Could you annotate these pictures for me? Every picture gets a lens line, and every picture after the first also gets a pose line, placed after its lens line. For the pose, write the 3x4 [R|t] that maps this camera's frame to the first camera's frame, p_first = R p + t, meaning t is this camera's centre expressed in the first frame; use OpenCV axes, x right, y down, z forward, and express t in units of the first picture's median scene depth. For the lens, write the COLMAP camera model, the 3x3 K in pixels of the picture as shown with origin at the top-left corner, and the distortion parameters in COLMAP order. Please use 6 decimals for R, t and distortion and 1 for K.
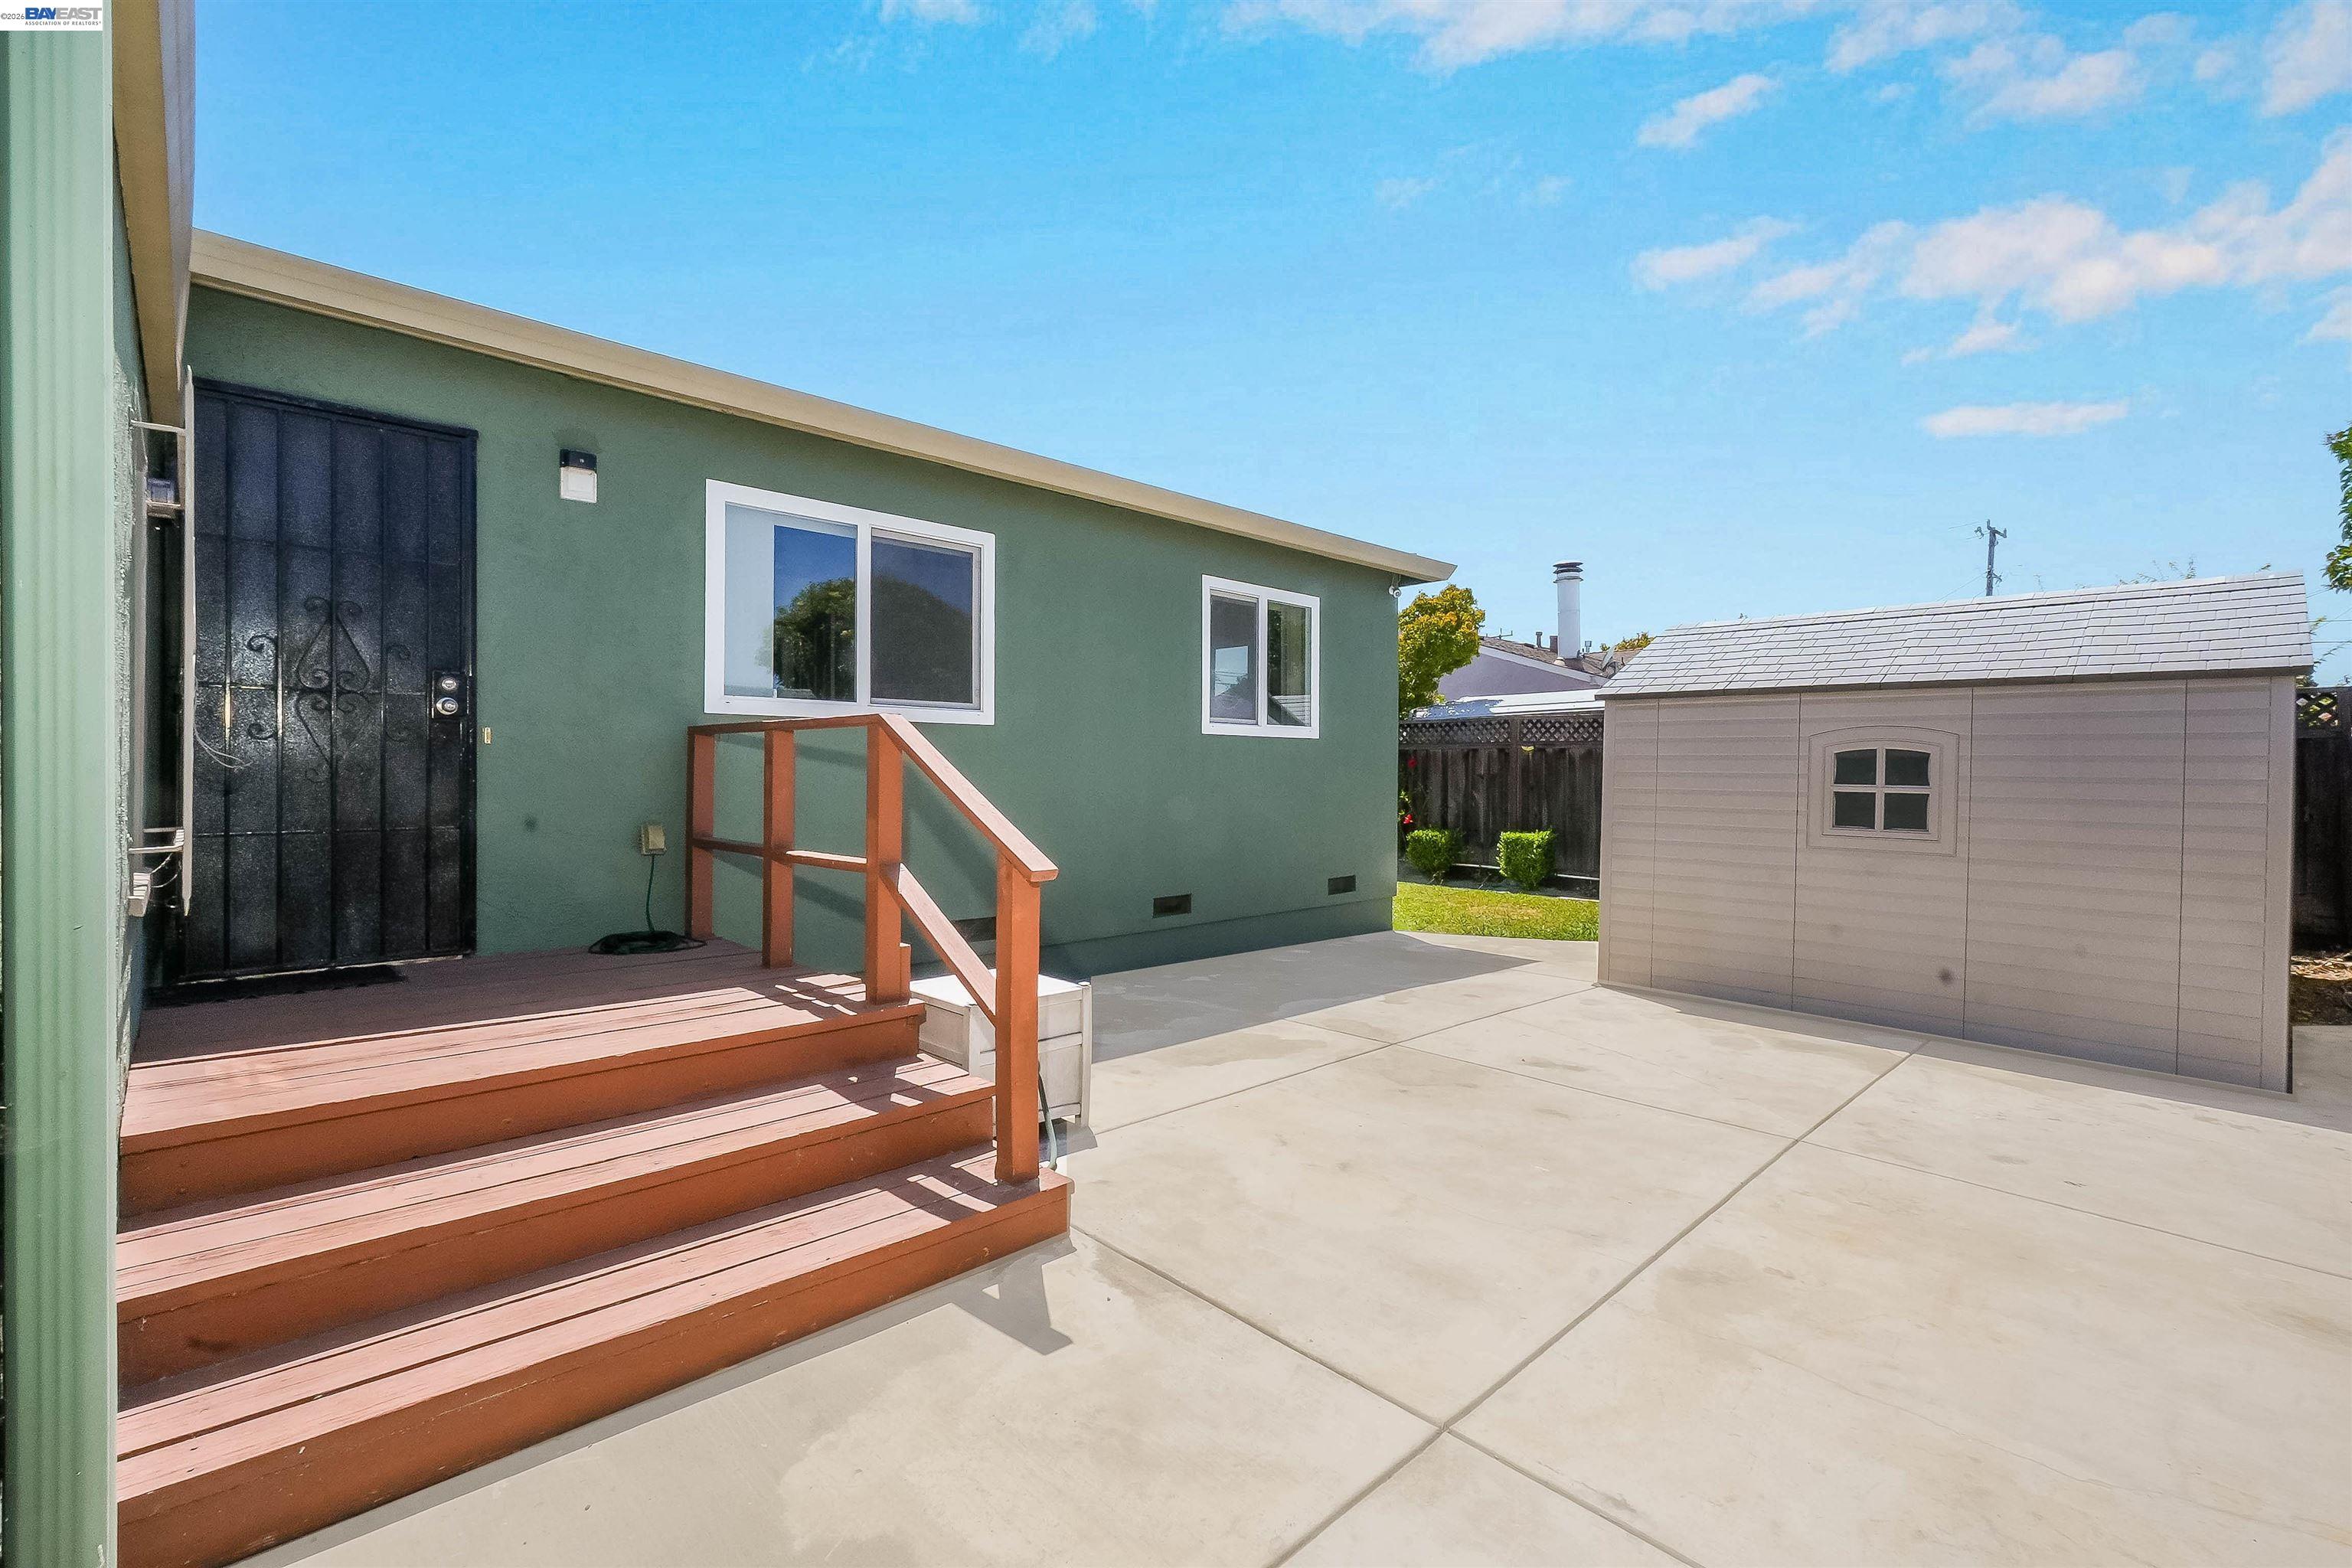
lens RADIAL K [[1034.1, 0, 1182.8], [0, 1034.1, 791.5], [0, 0, 1]] dist [-0.004656, -0.000099]
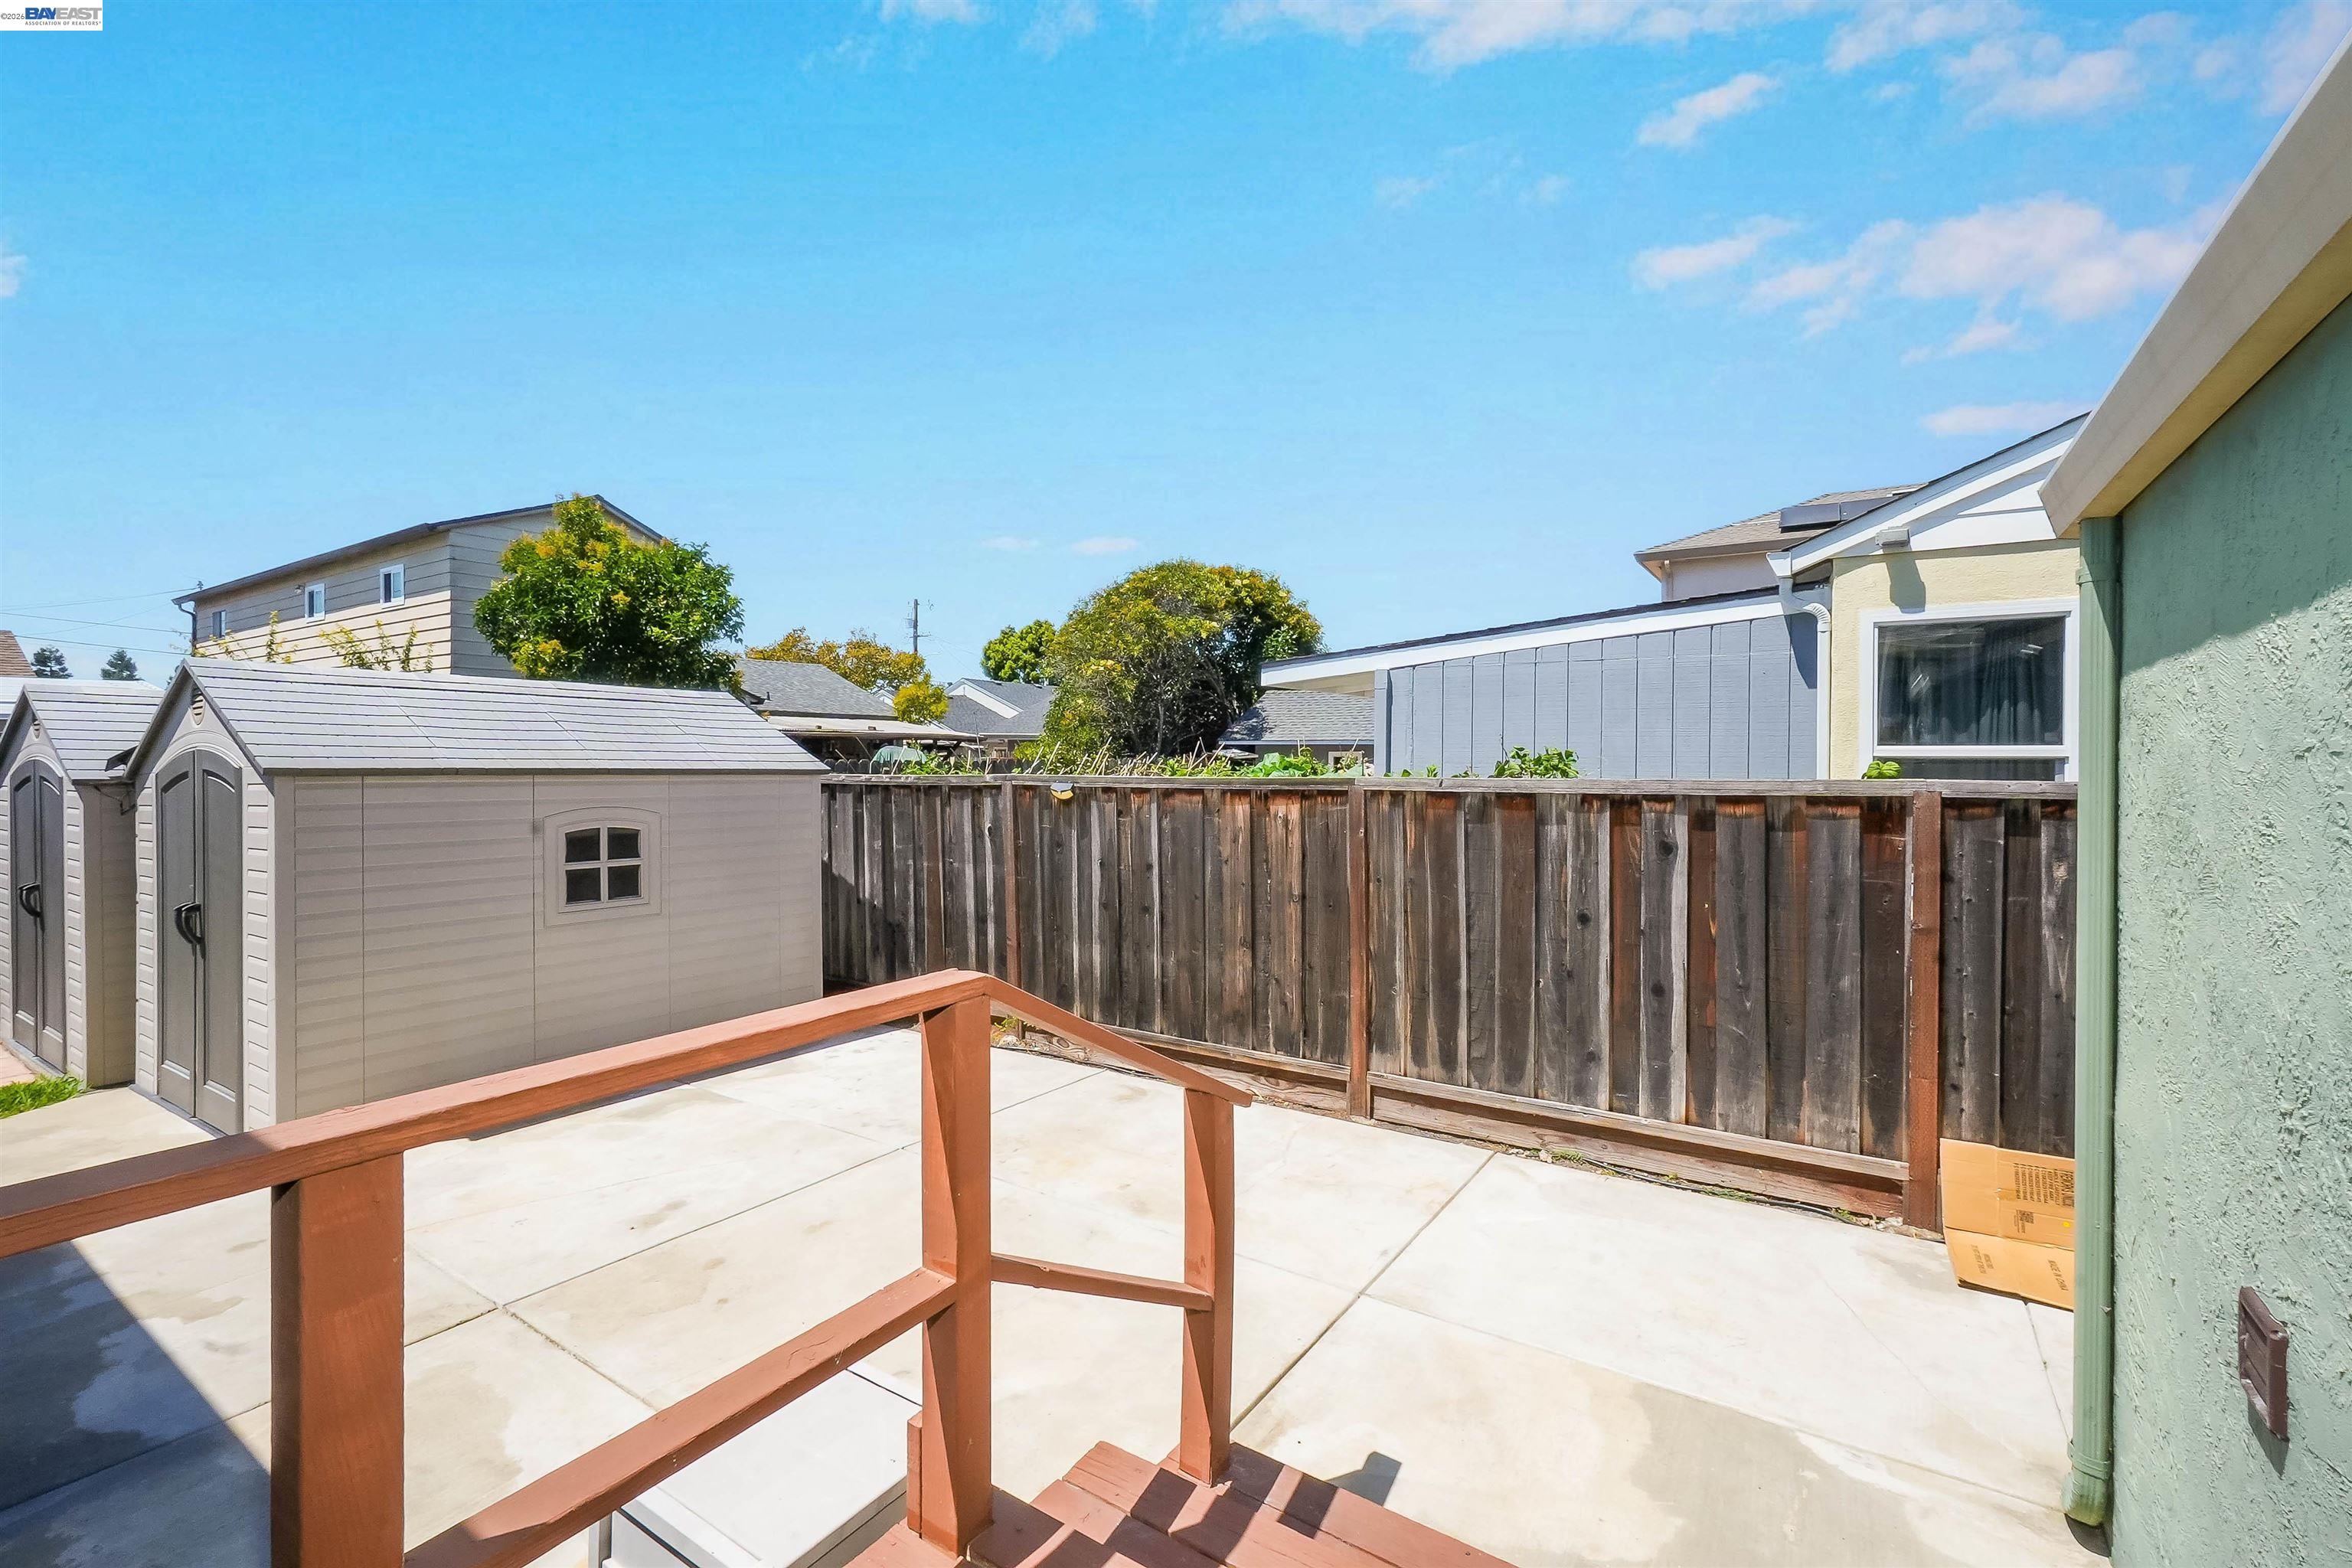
lens RADIAL K [[1004.4, 0, 1173.5], [0, 1004.4, 761.6], [0, 0, 1]] dist [0.000417, 0.000868]
pose [[-0.214012, -0.008395, 0.976795, -0.532652], [0.014856, 0.999819, 0.011848, -0.121806], [-0.976718, 0.017047, -0.213849, 0.663556]]
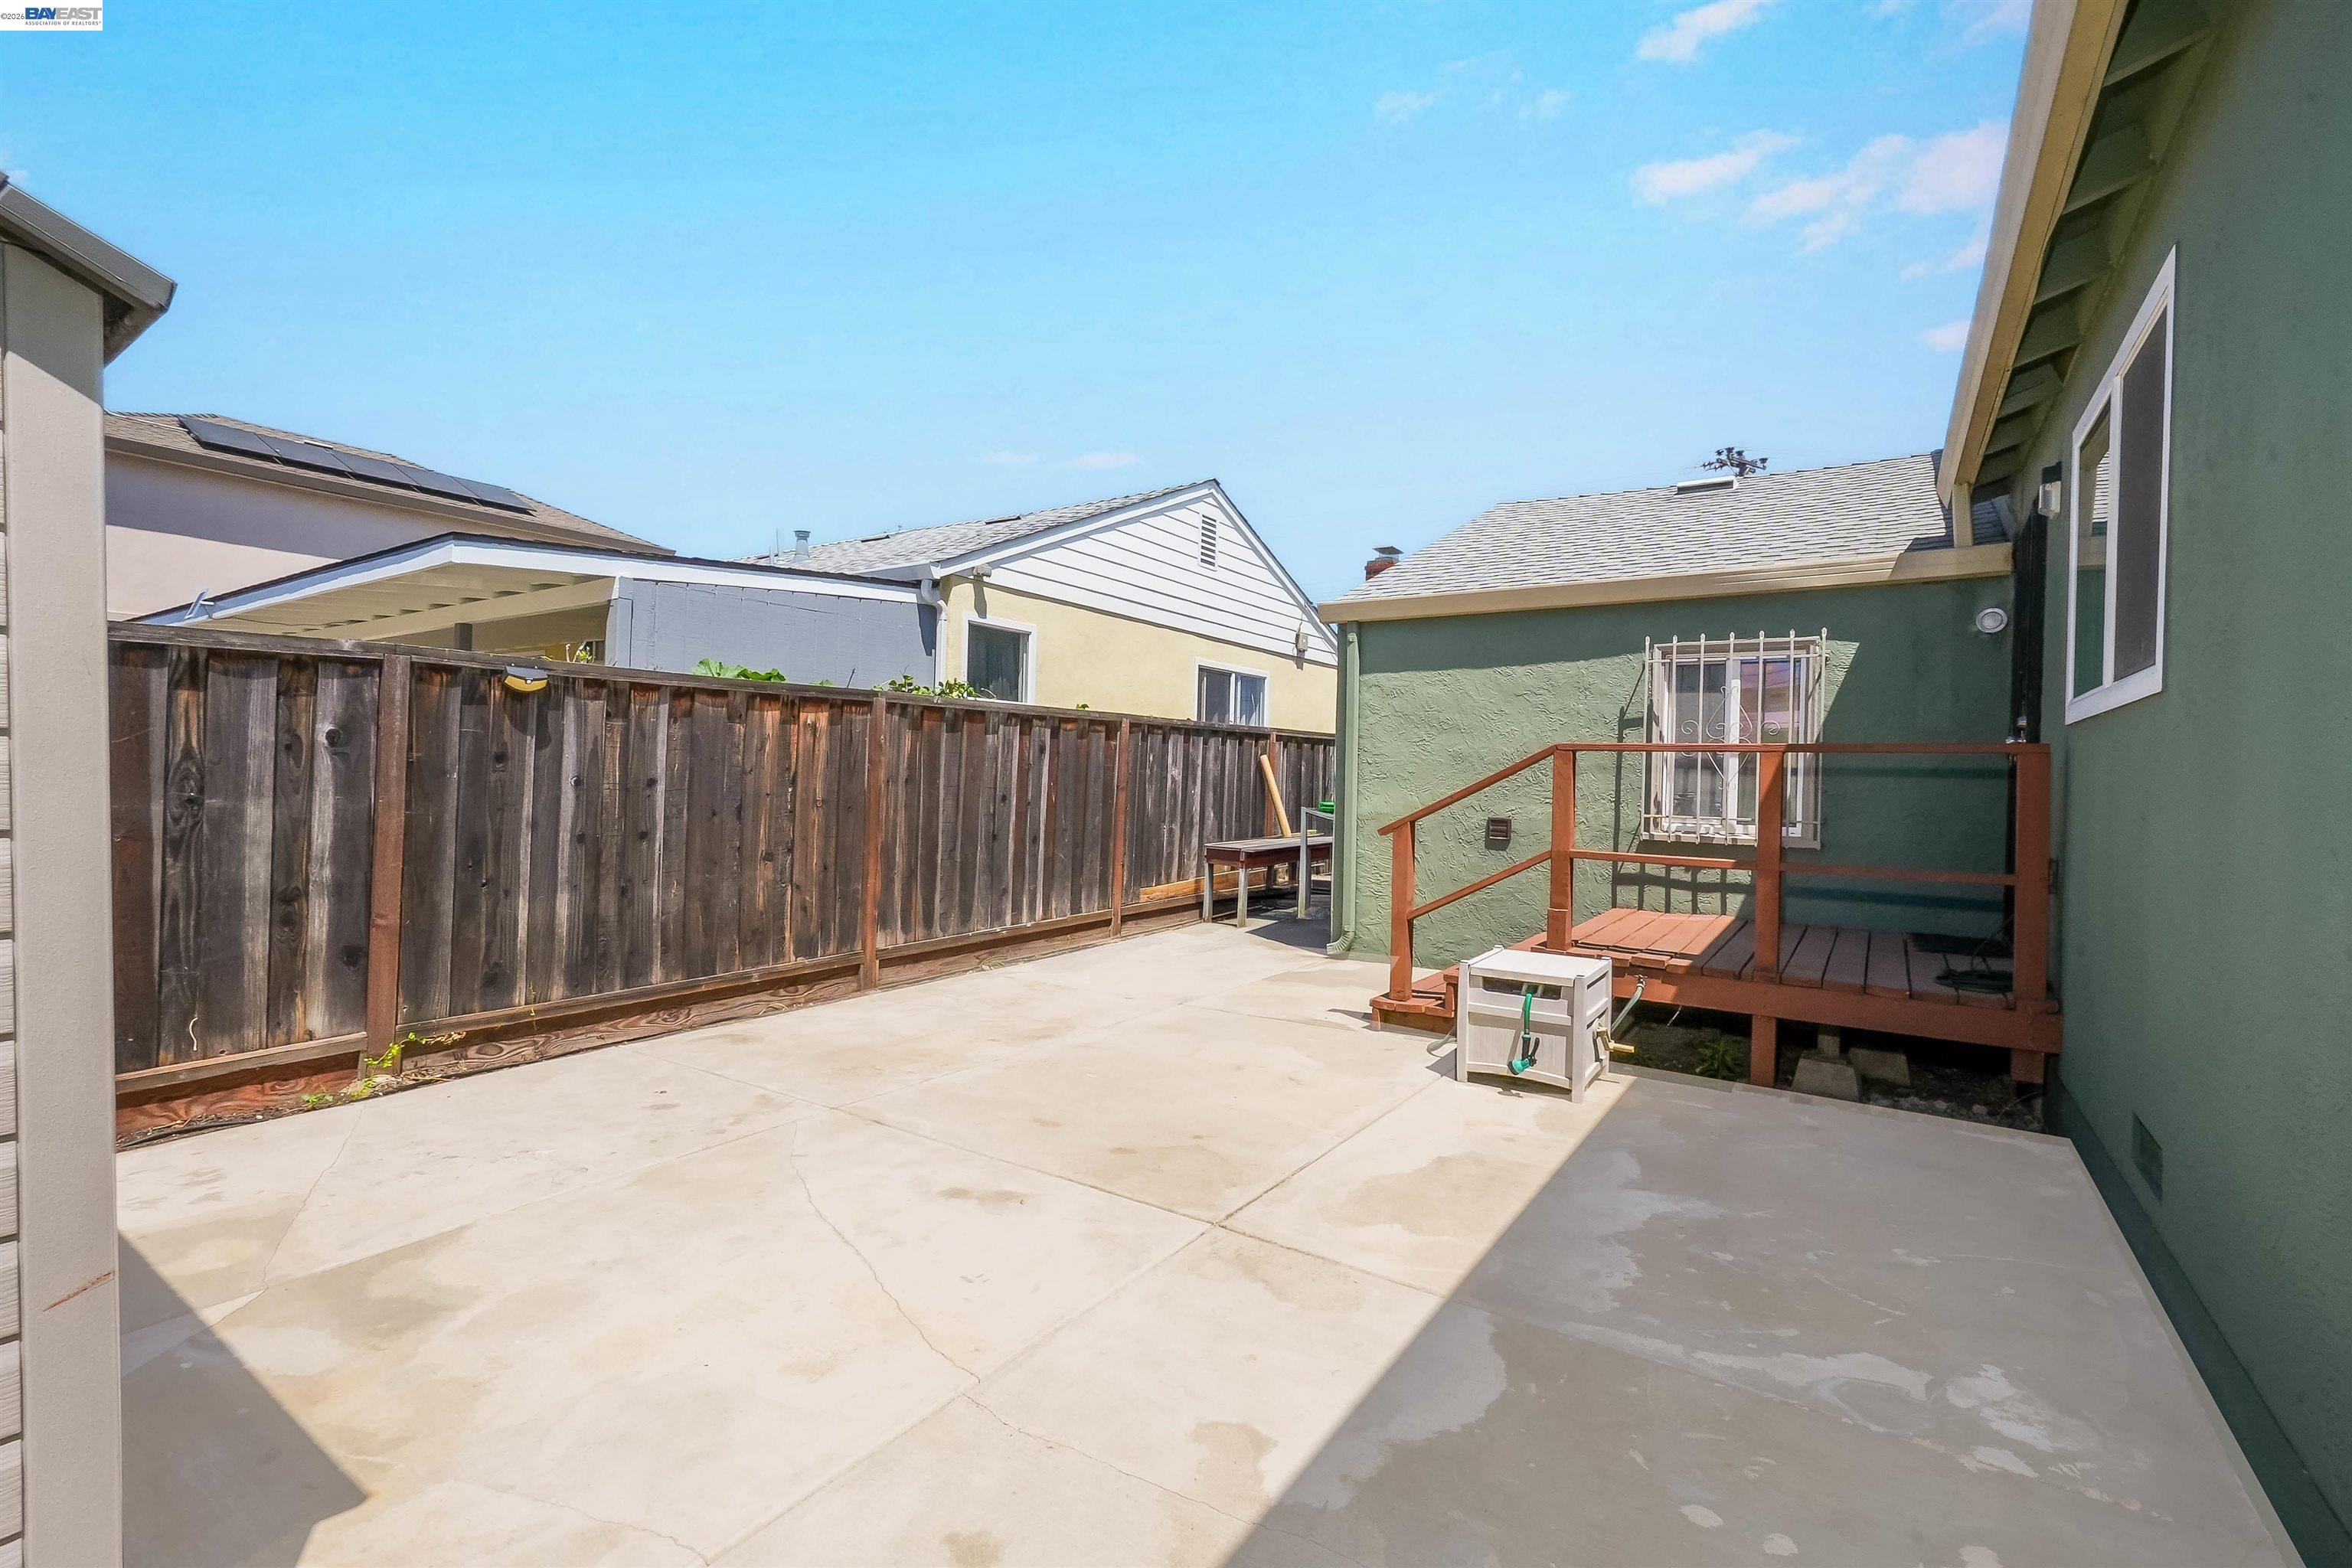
lens RADIAL K [[1026.3, 0, 1176.1], [0, 1026.3, 773.5], [0, 0, 1]] dist [-0.002608, 0.000816]
pose [[-0.979705, -0.030042, -0.198182, 0.338113], [-0.034211, 0.999259, 0.017643, -0.026377], [0.197505, 0.024064, -0.980007, 1.506004]]
